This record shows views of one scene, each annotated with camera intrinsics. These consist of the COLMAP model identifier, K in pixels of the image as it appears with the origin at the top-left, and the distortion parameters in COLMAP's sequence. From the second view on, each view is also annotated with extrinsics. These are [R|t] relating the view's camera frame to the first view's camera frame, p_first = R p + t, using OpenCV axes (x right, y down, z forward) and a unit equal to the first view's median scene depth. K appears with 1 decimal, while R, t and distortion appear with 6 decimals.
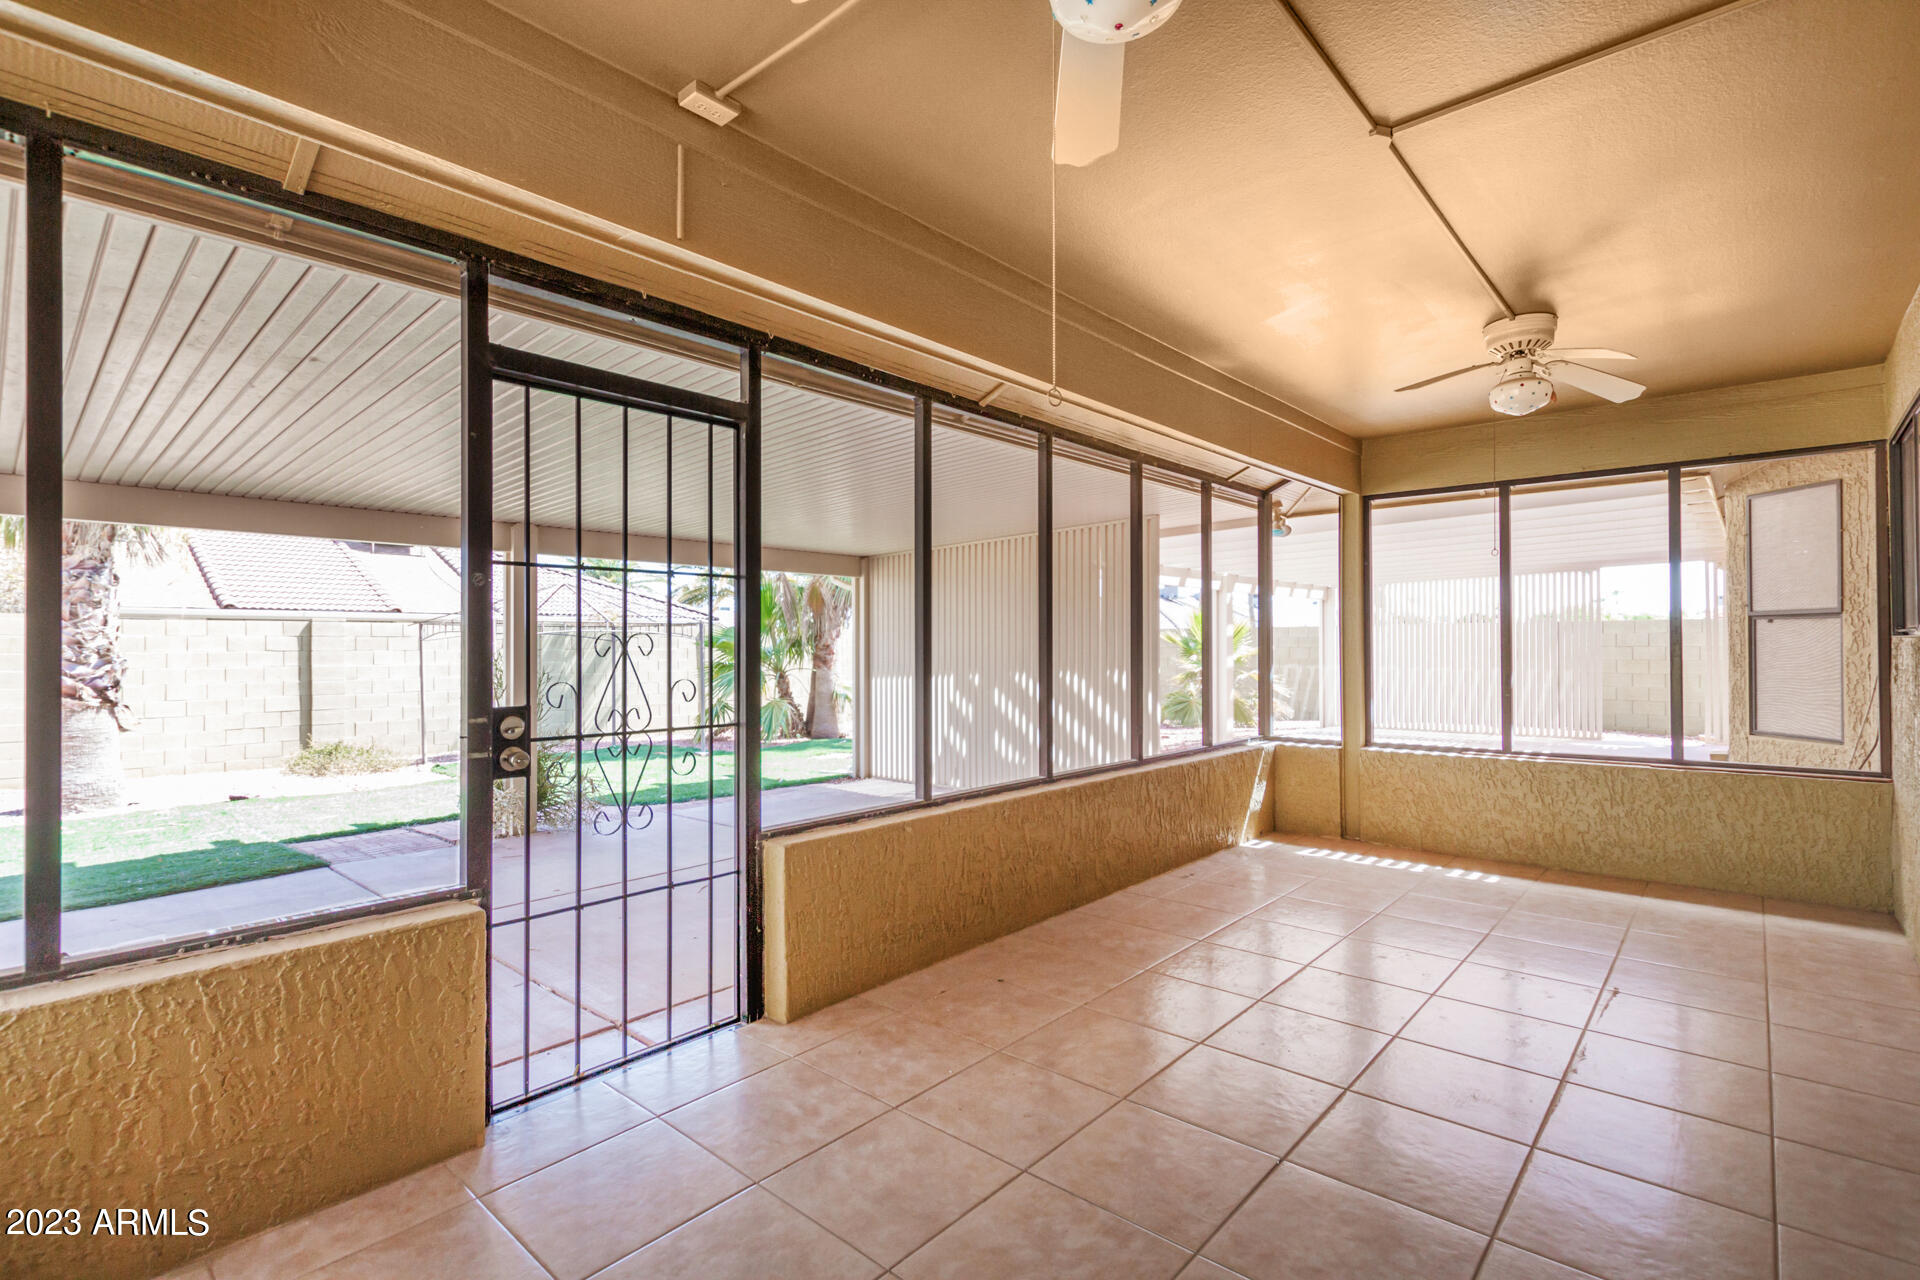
lens RADIAL K [[882.0, 0, 960.9], [0, 882.0, 644.0], [0, 0, 1]] dist [0.005744, -0.001951]
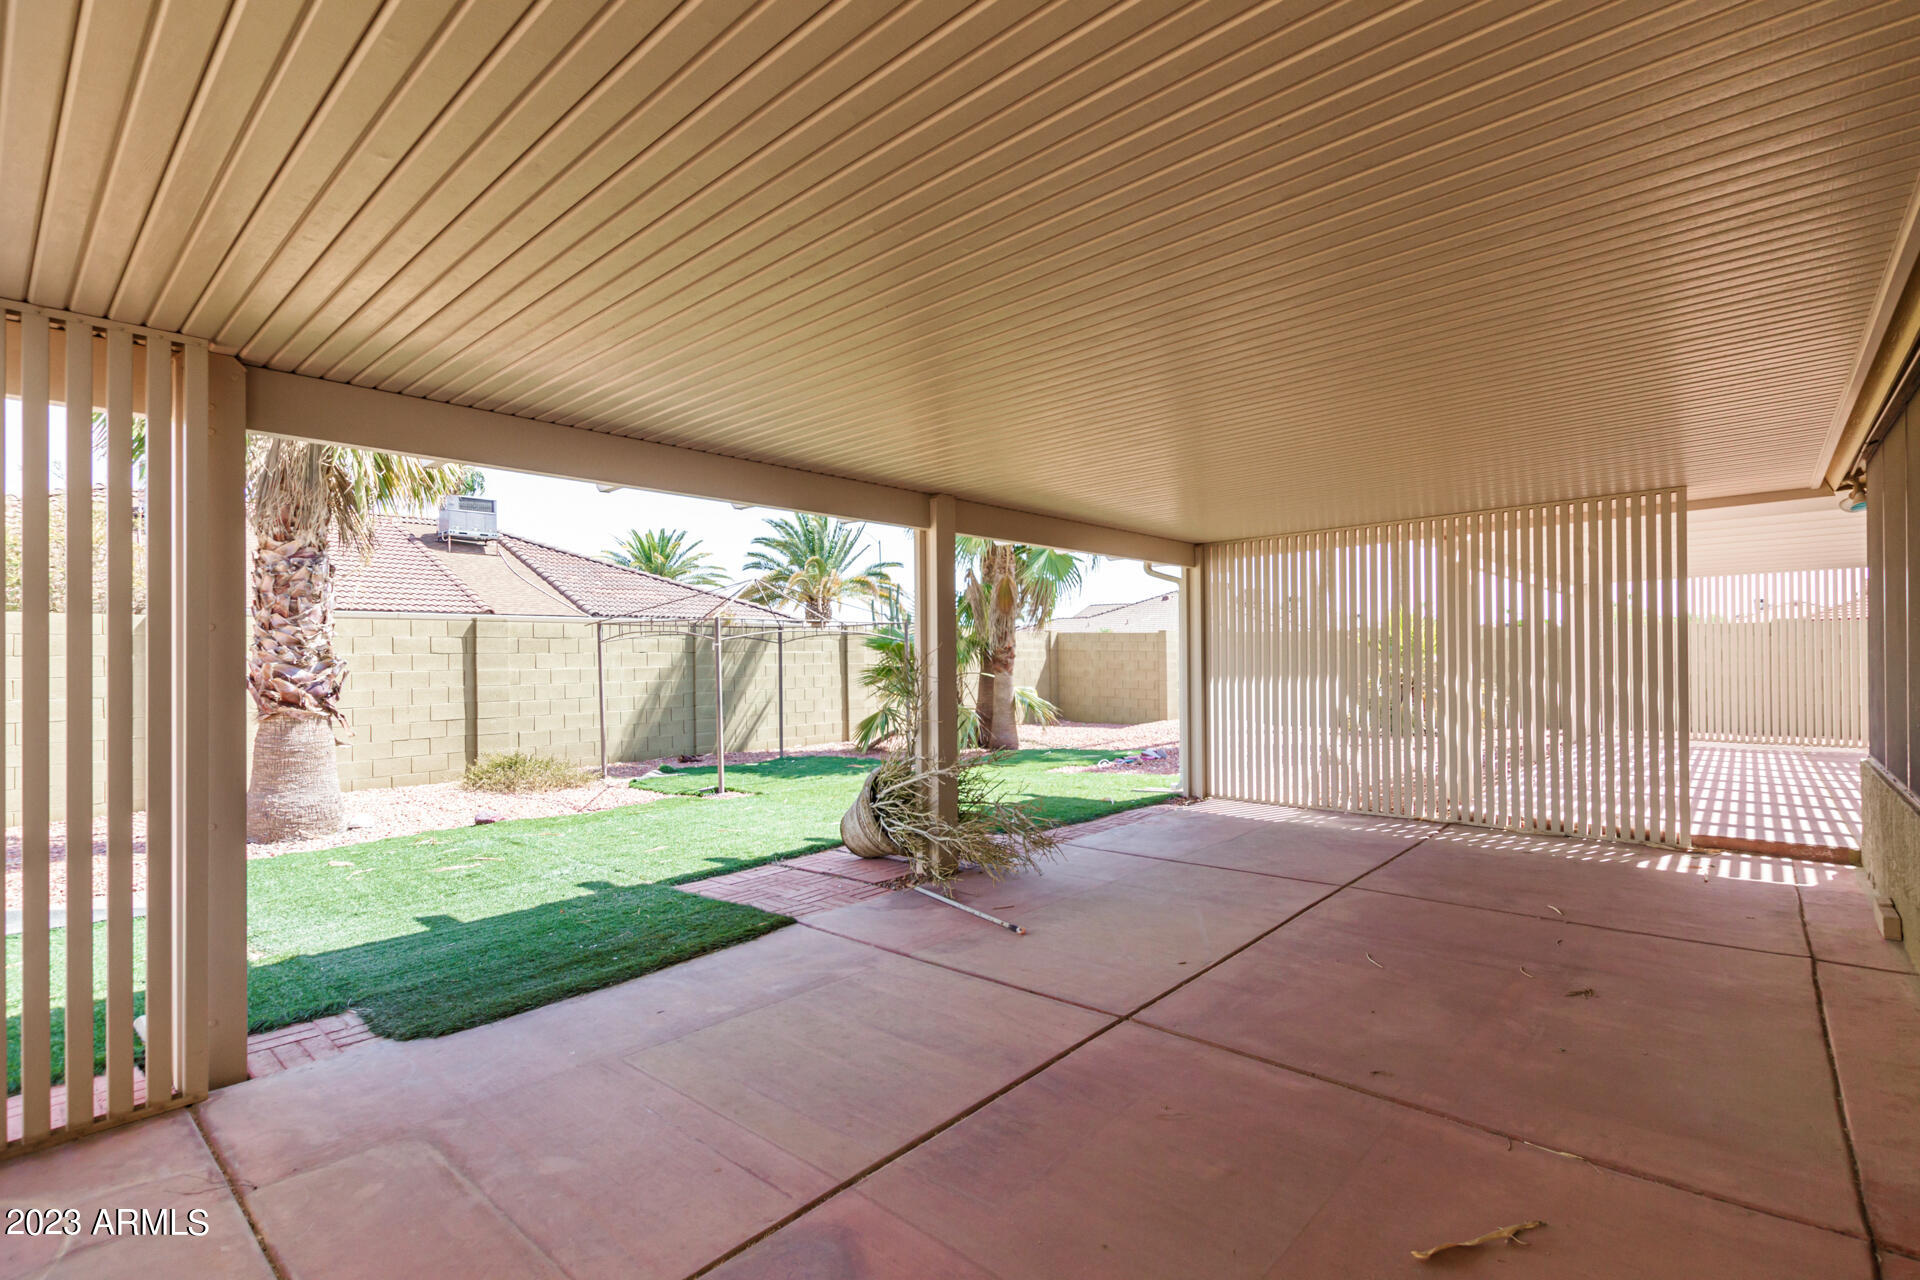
lens RADIAL K [[882.0, 0, 959.1], [0, 882.0, 647.8], [0, 0, 1]] dist [0.005744, -0.001951]
pose [[0.999956, -0.000453, 0.009379, -0.355053], [0.000462, 0.999999, -0.001010, 0.004645], [-0.009378, 0.001015, 0.999956, 0.129628]]
